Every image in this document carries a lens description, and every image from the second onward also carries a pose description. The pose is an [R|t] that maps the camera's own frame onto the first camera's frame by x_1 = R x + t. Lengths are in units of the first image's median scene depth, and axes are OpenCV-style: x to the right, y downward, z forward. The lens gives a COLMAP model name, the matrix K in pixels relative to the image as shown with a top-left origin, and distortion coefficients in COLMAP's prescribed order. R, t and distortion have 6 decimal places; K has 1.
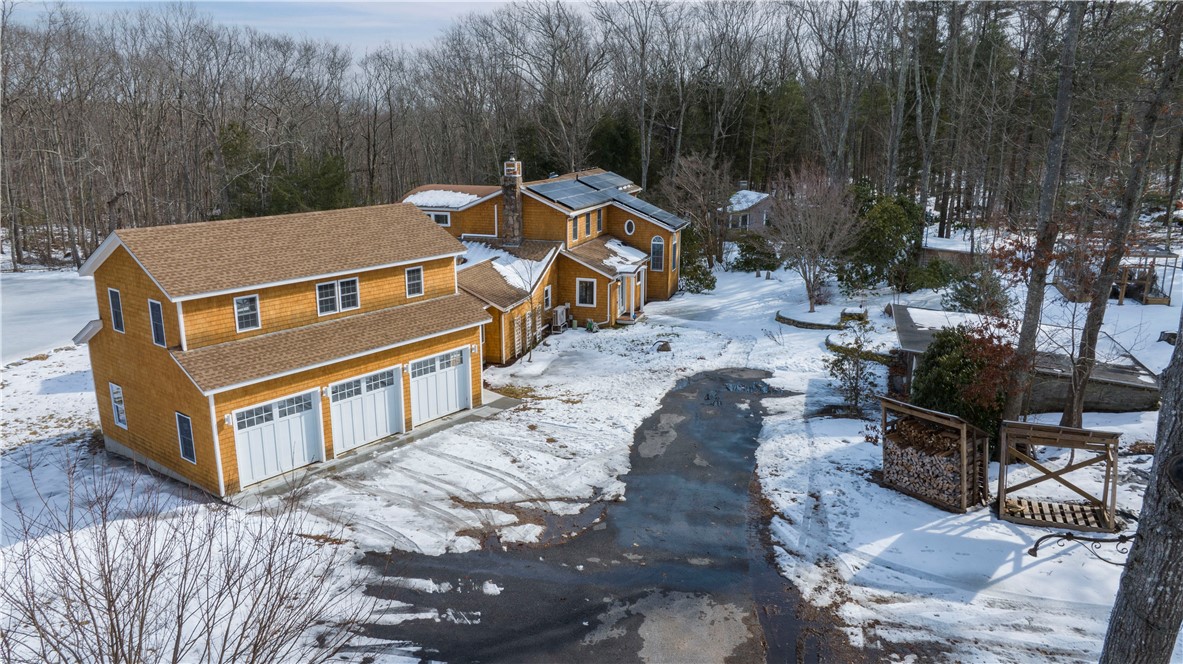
lens RADIAL K [[827.5, 0, 591.2], [0, 827.5, 331.5], [0, 0, 1]] dist [0.001392, 0.000195]
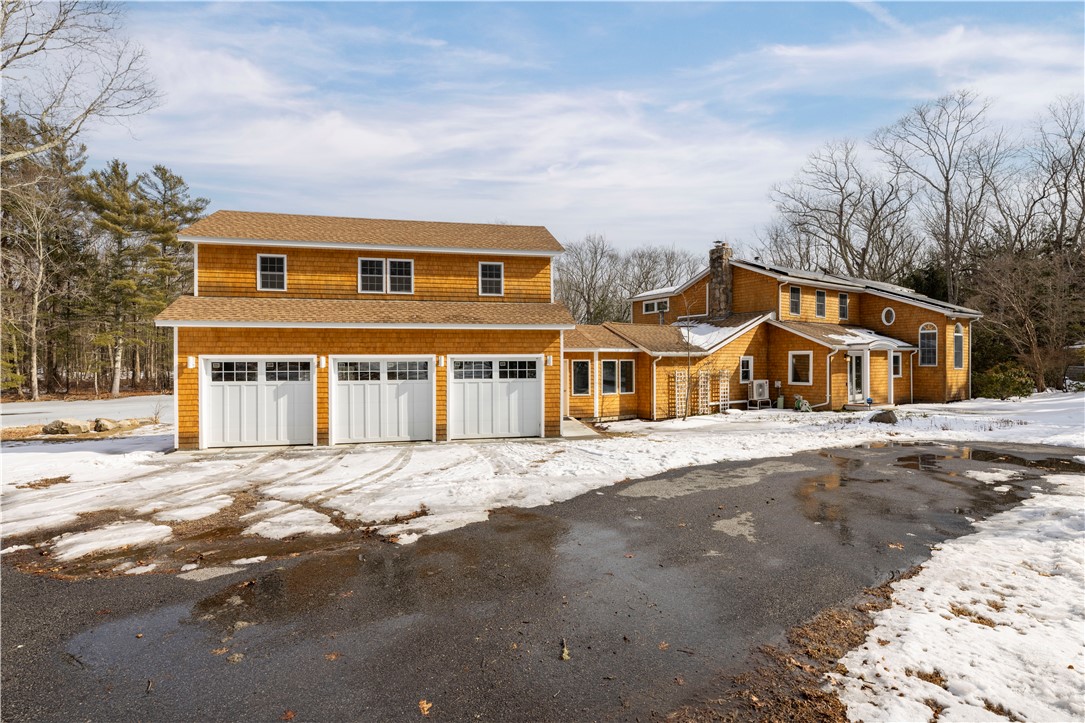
lens RADIAL K [[506.9, 0, 542.8], [0, 506.9, 363.8], [0, 0, 1]] dist [0.001327, 0.000388]
pose [[0.767315, -0.002889, -0.641264, 0.126618], [-0.151436, 0.970891, -0.185576, 0.085997], [0.623133, 0.239506, 0.744542, 0.462313]]
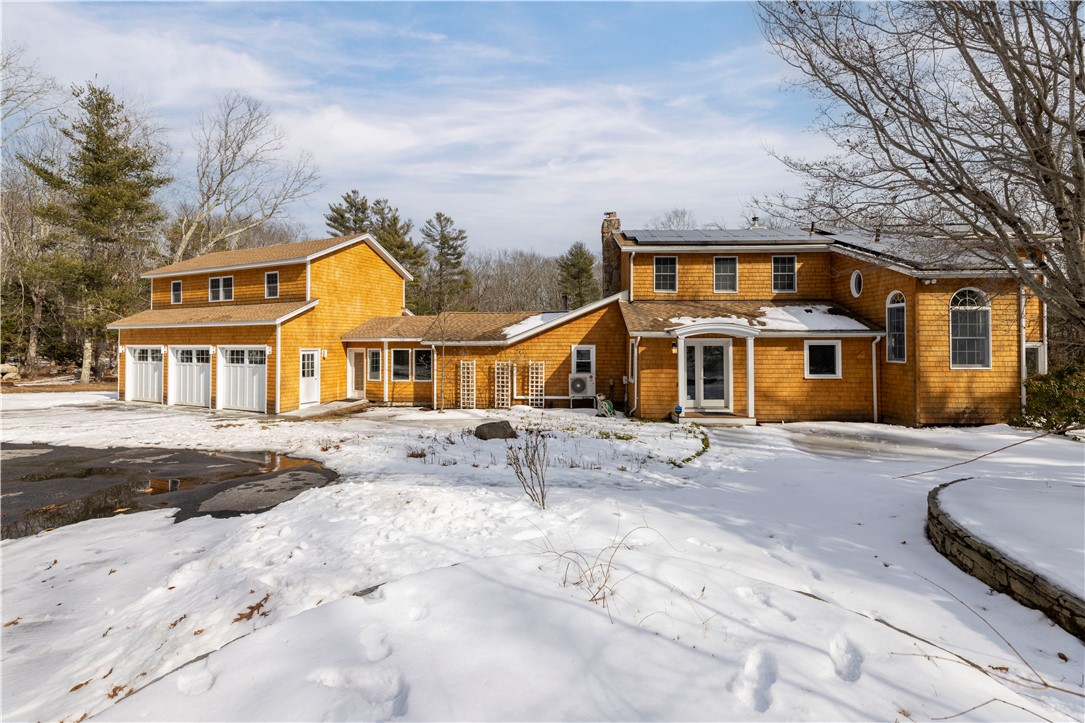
lens RADIAL K [[443.9, 0, 543.7], [0, 443.9, 352.9], [0, 0, 1]] dist [-0.001428, -0.000122]
pose [[0.259410, 0.016488, -0.965627, 0.328587], [-0.235171, 0.970836, -0.046600, -0.019828], [0.936697, 0.239176, 0.255722, 0.858672]]
